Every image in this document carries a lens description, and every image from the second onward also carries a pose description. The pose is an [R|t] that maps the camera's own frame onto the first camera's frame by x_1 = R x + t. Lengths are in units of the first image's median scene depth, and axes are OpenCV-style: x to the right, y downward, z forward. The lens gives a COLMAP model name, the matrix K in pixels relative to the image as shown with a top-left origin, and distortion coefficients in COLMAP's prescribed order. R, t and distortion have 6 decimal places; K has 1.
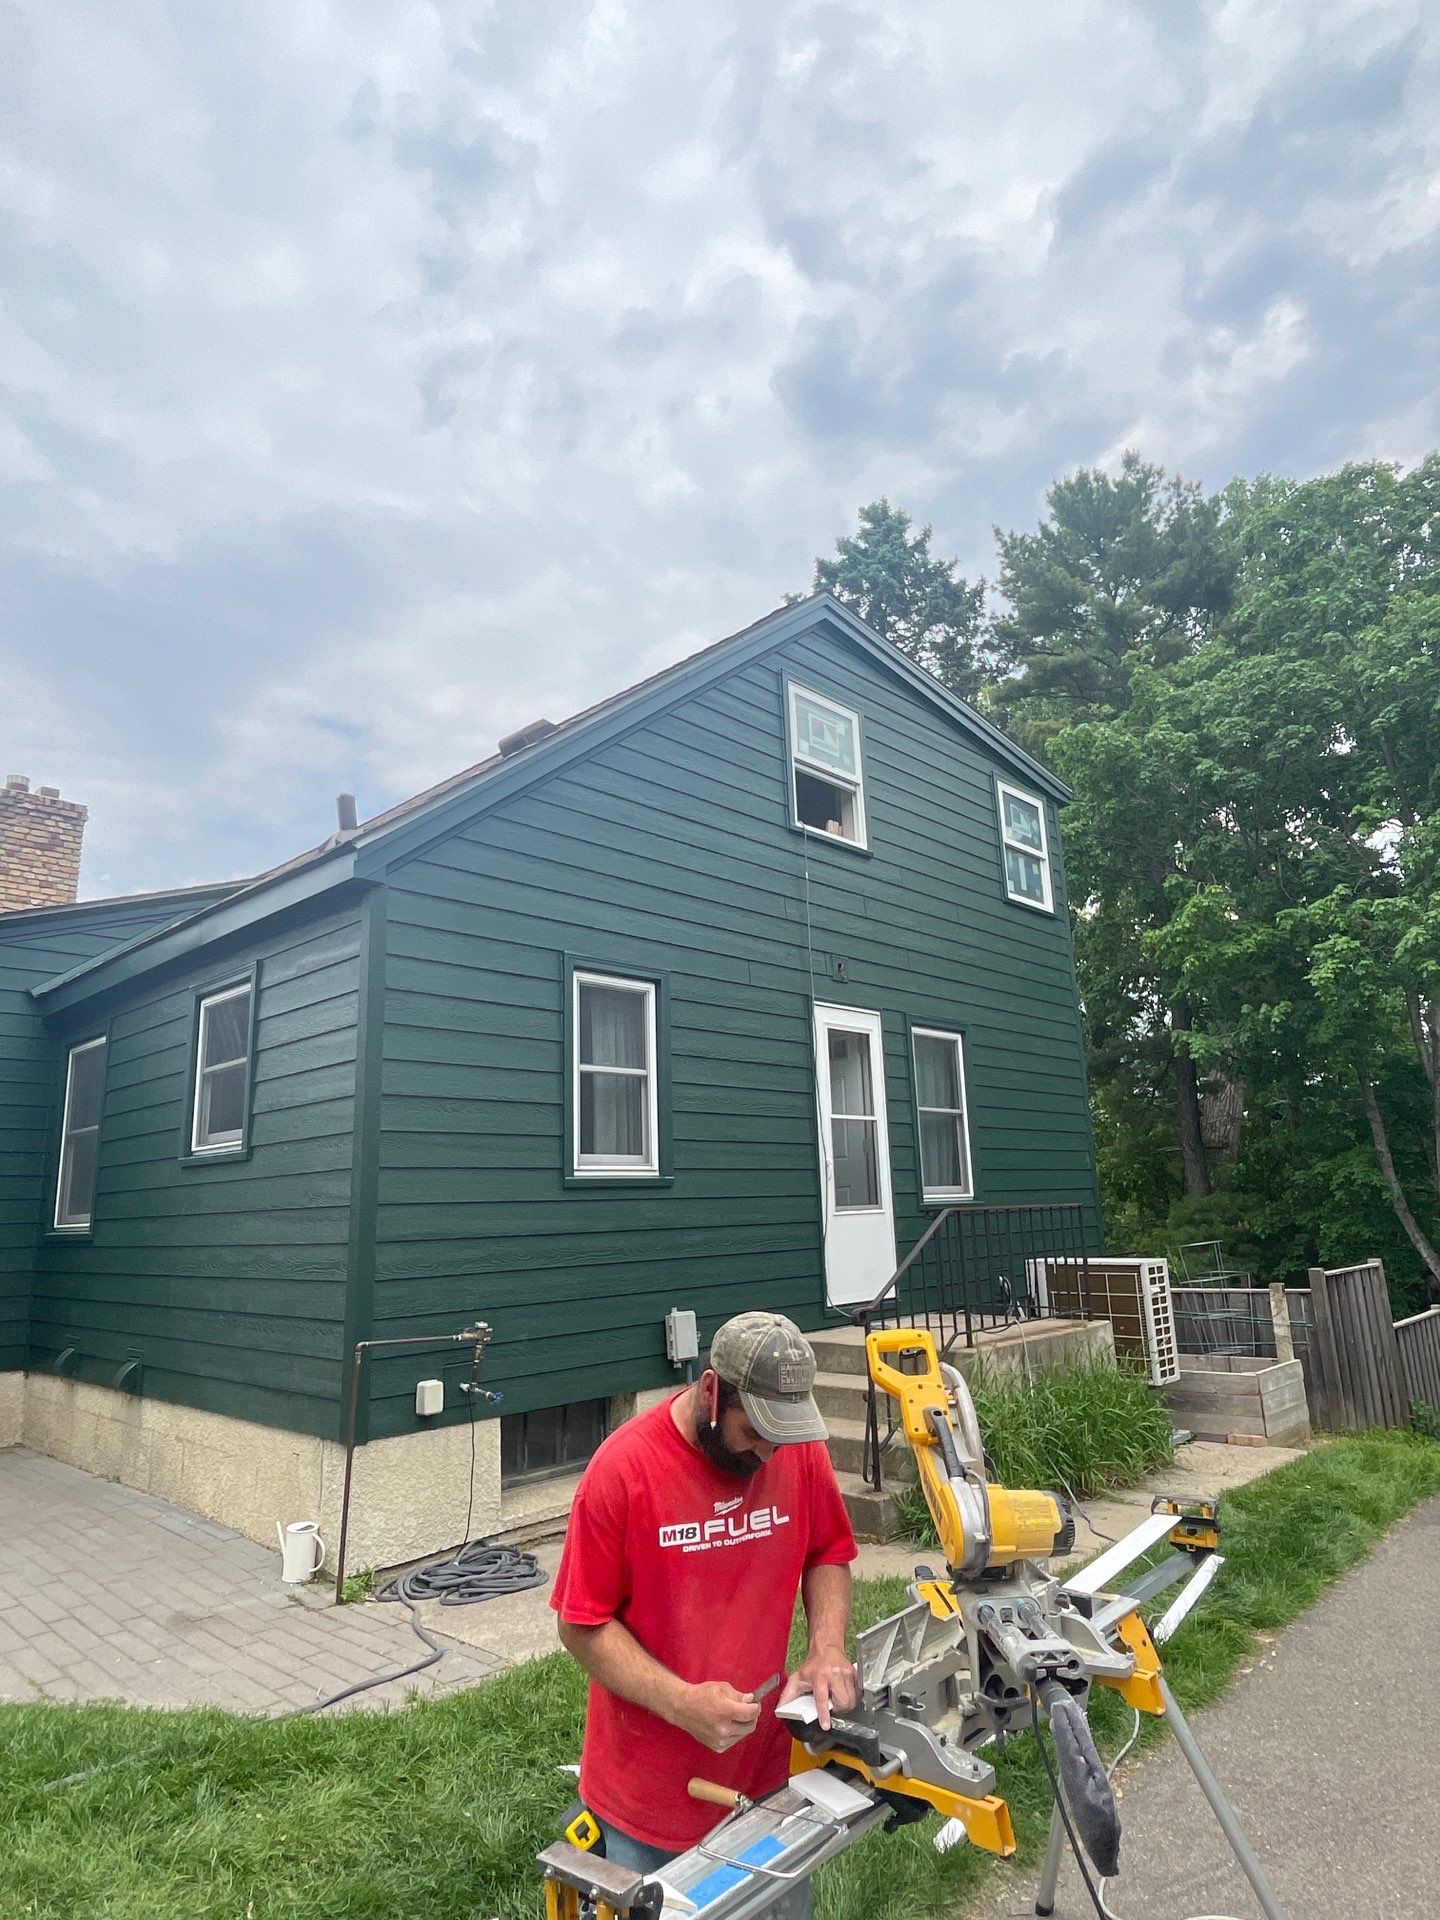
lens RADIAL K [[1114.7, 0, 740.5], [0, 1114.7, 961.7], [0, 0, 1]] dist [-0.031397, 0.055991]
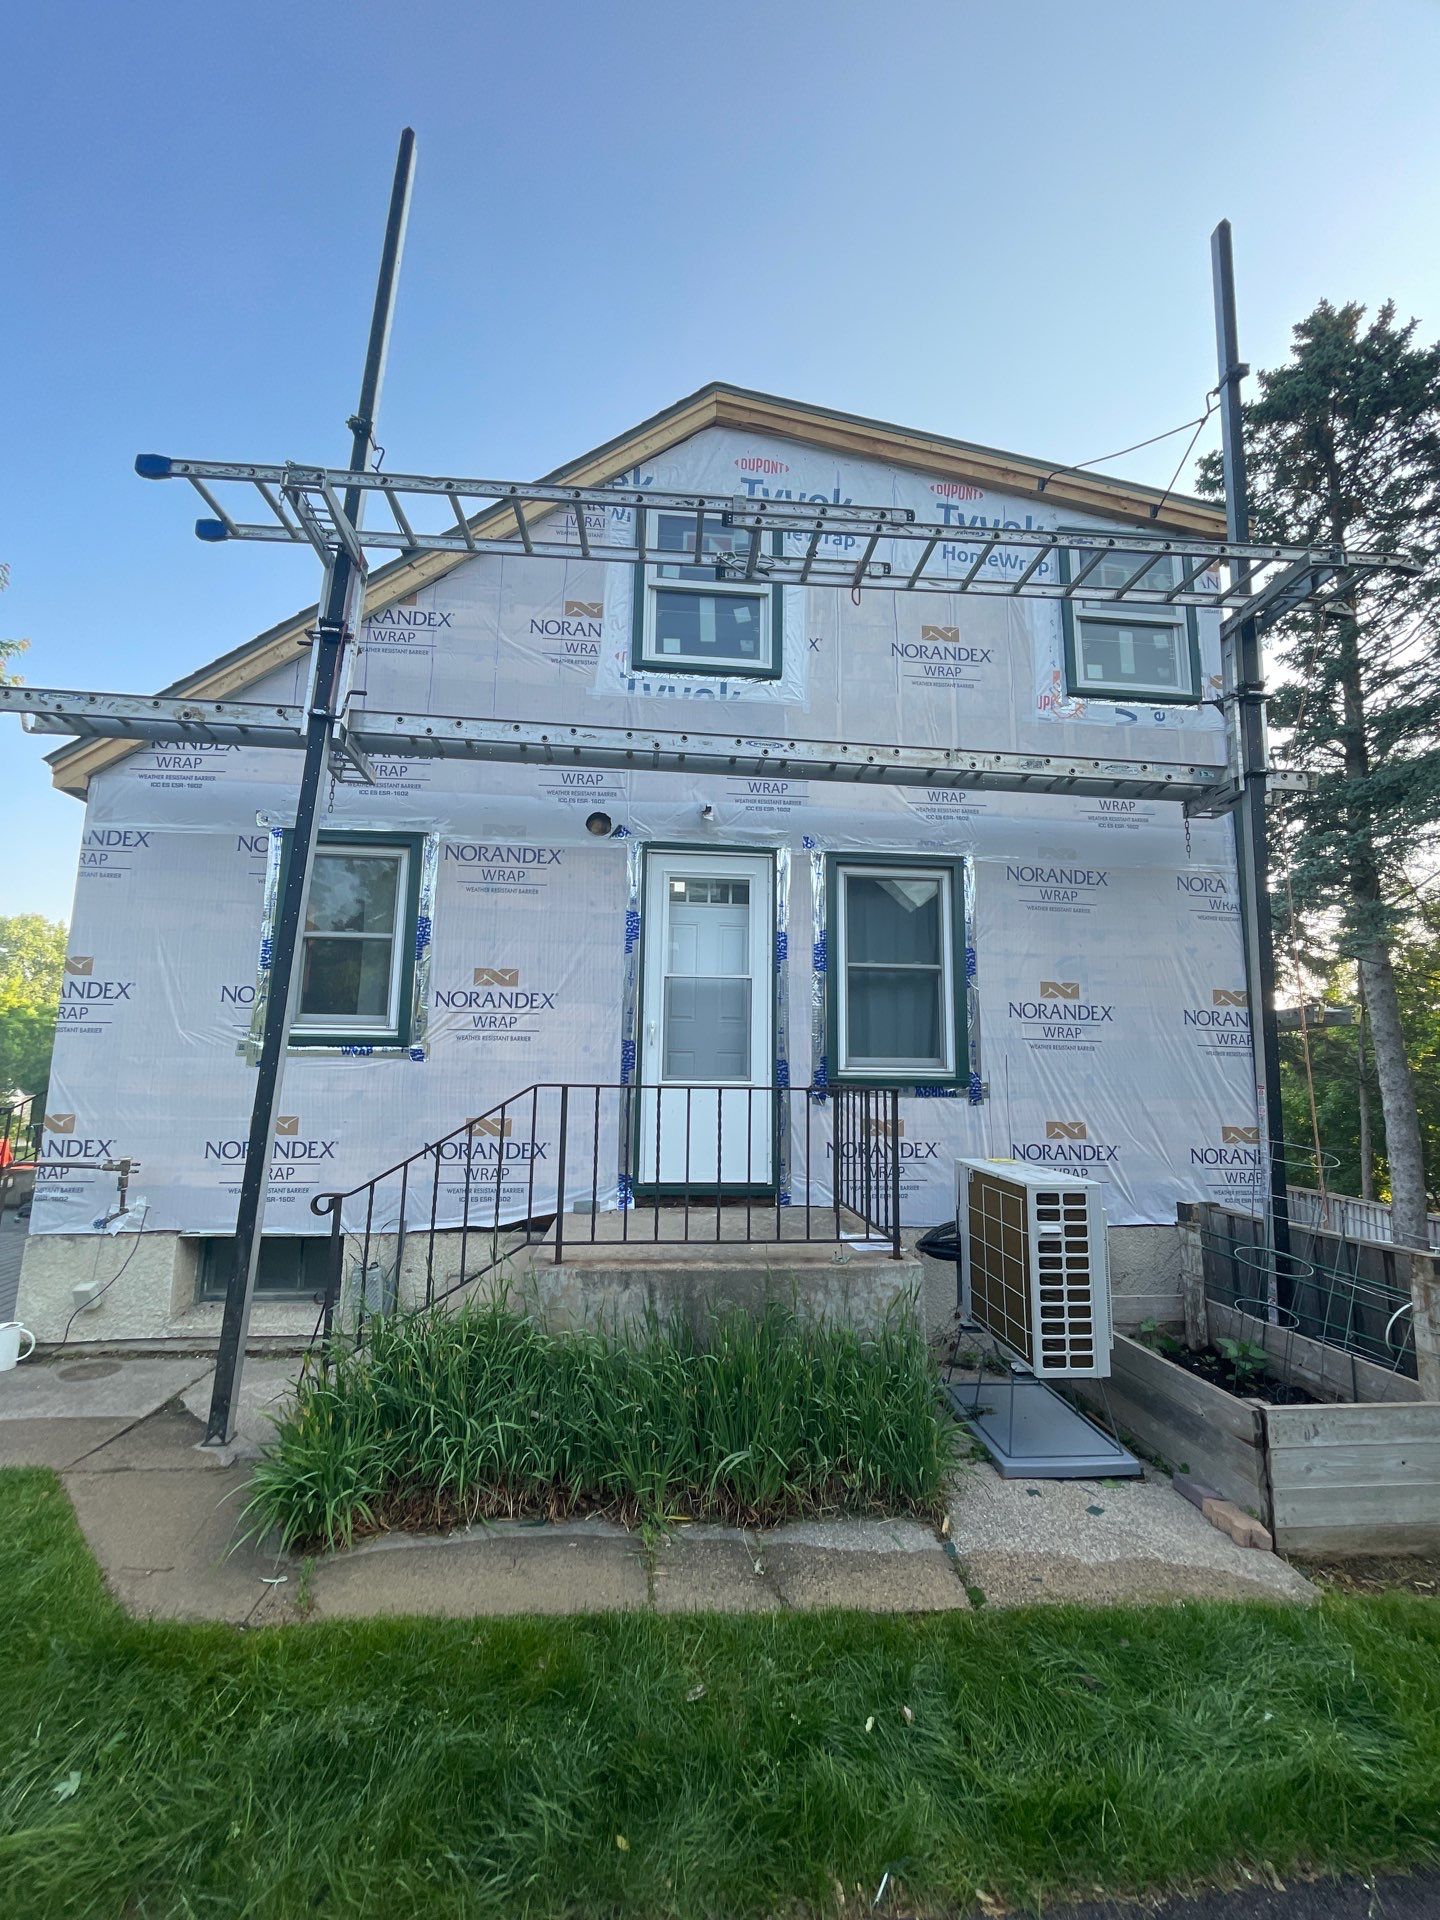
lens RADIAL K [[771.9, 0, 735.3], [0, 771.9, 964.4], [0, 0, 1]] dist [0.001369, -0.000306]
pose [[0.751166, -0.045411, -0.658550, 0.483596], [0.105643, 0.993042, 0.052024, 0.093603], [0.651605, -0.108650, 0.750737, 0.513021]]
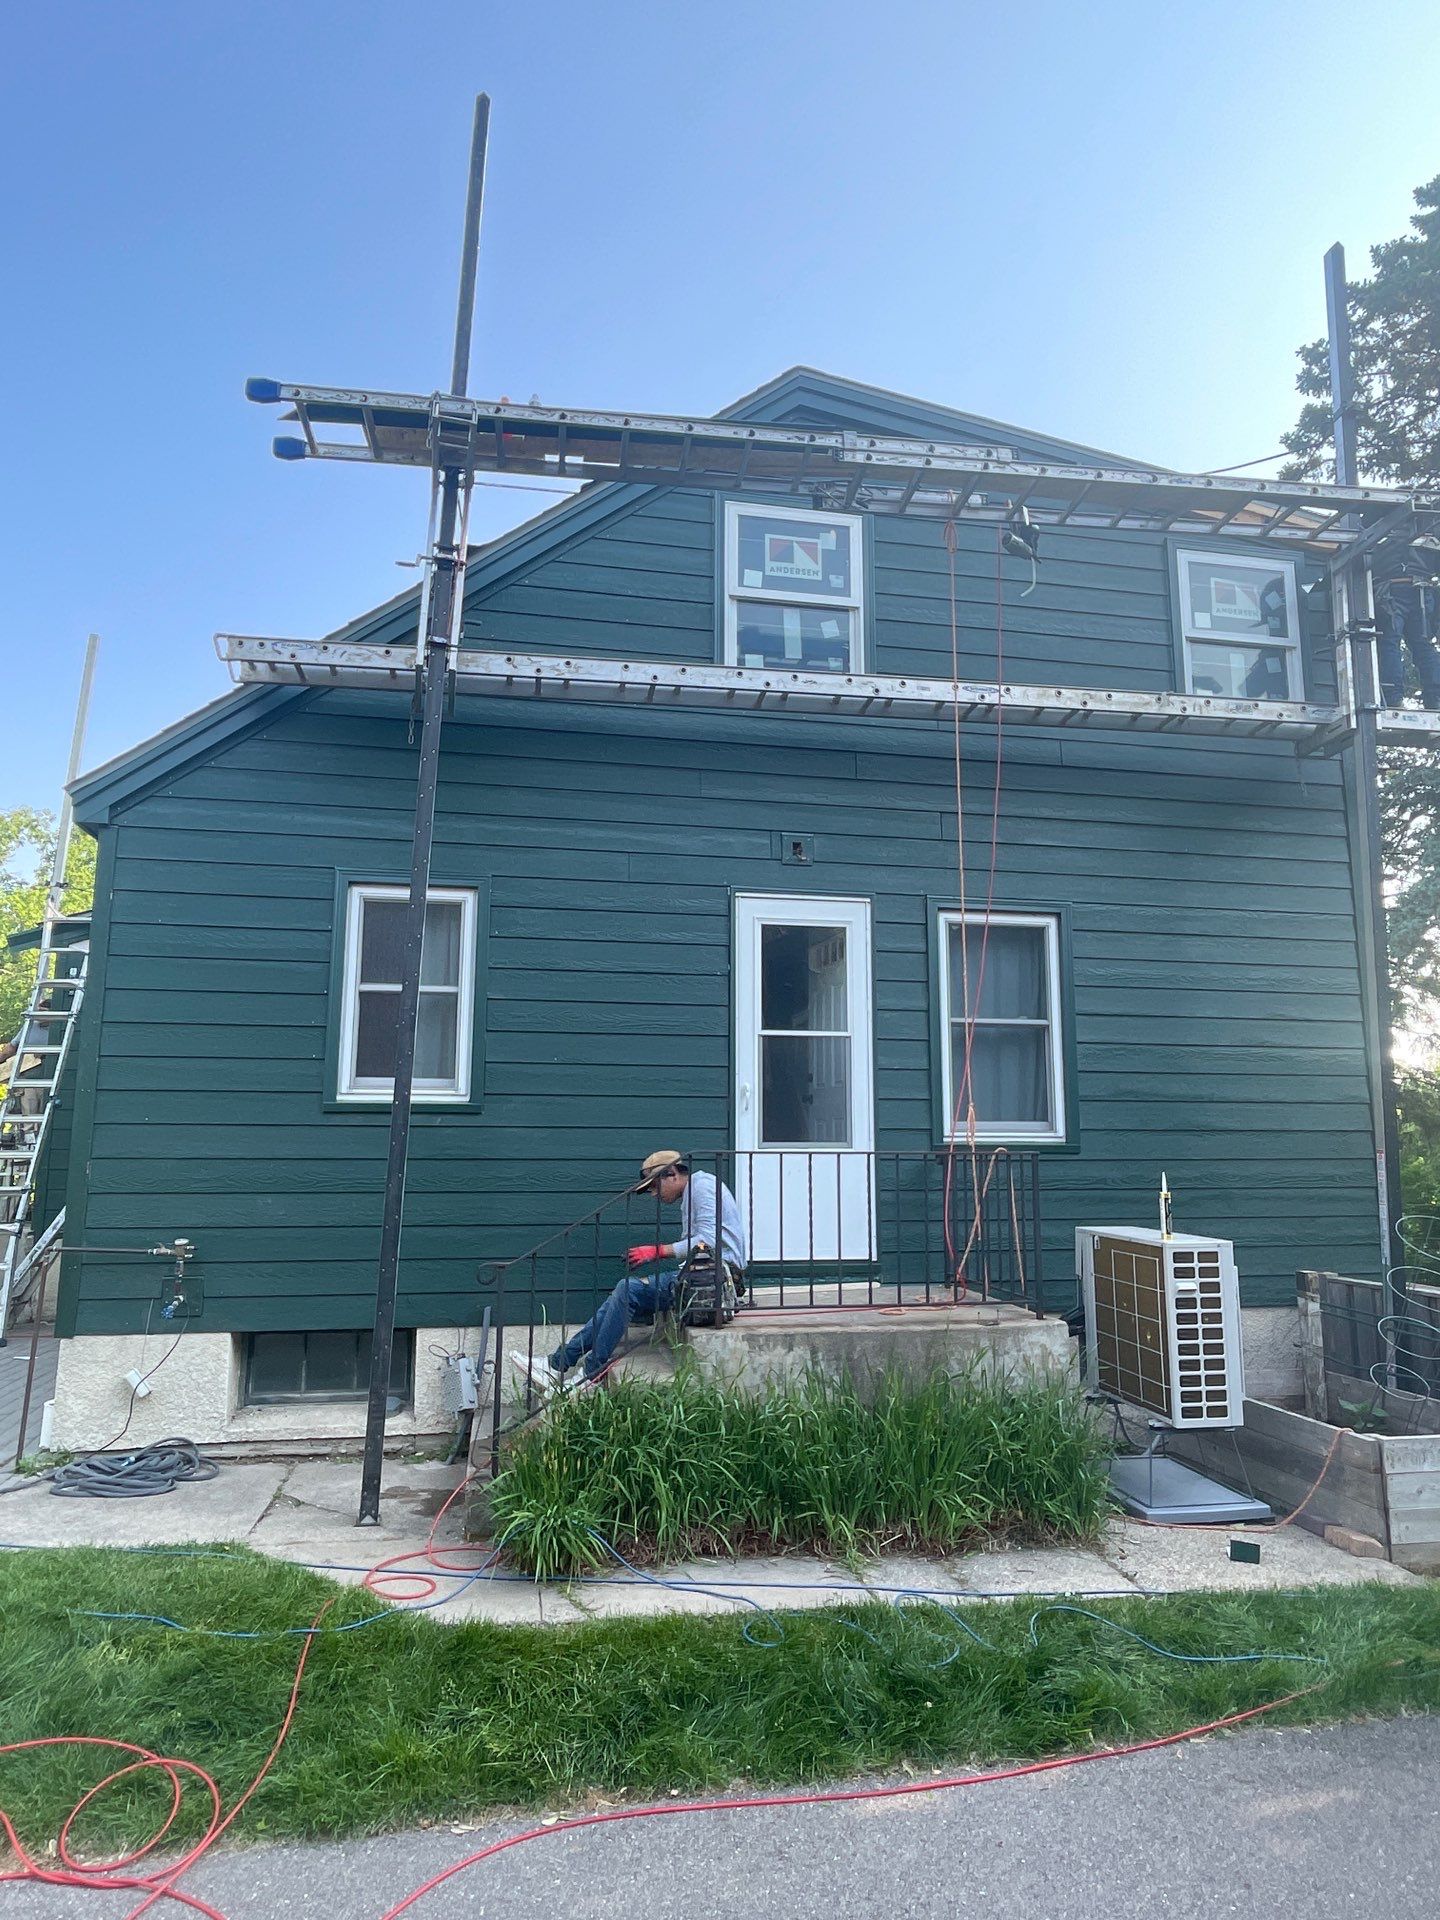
lens RADIAL K [[1163.3, 0, 744.7], [0, 1163.3, 959.7], [0, 0, 1]] dist [0.002177, 0.000149]
pose [[0.811712, -0.053697, -0.581584, 0.516704], [0.096020, 0.994485, 0.042195, 0.044645], [0.576111, -0.090093, 0.812391, 0.277402]]
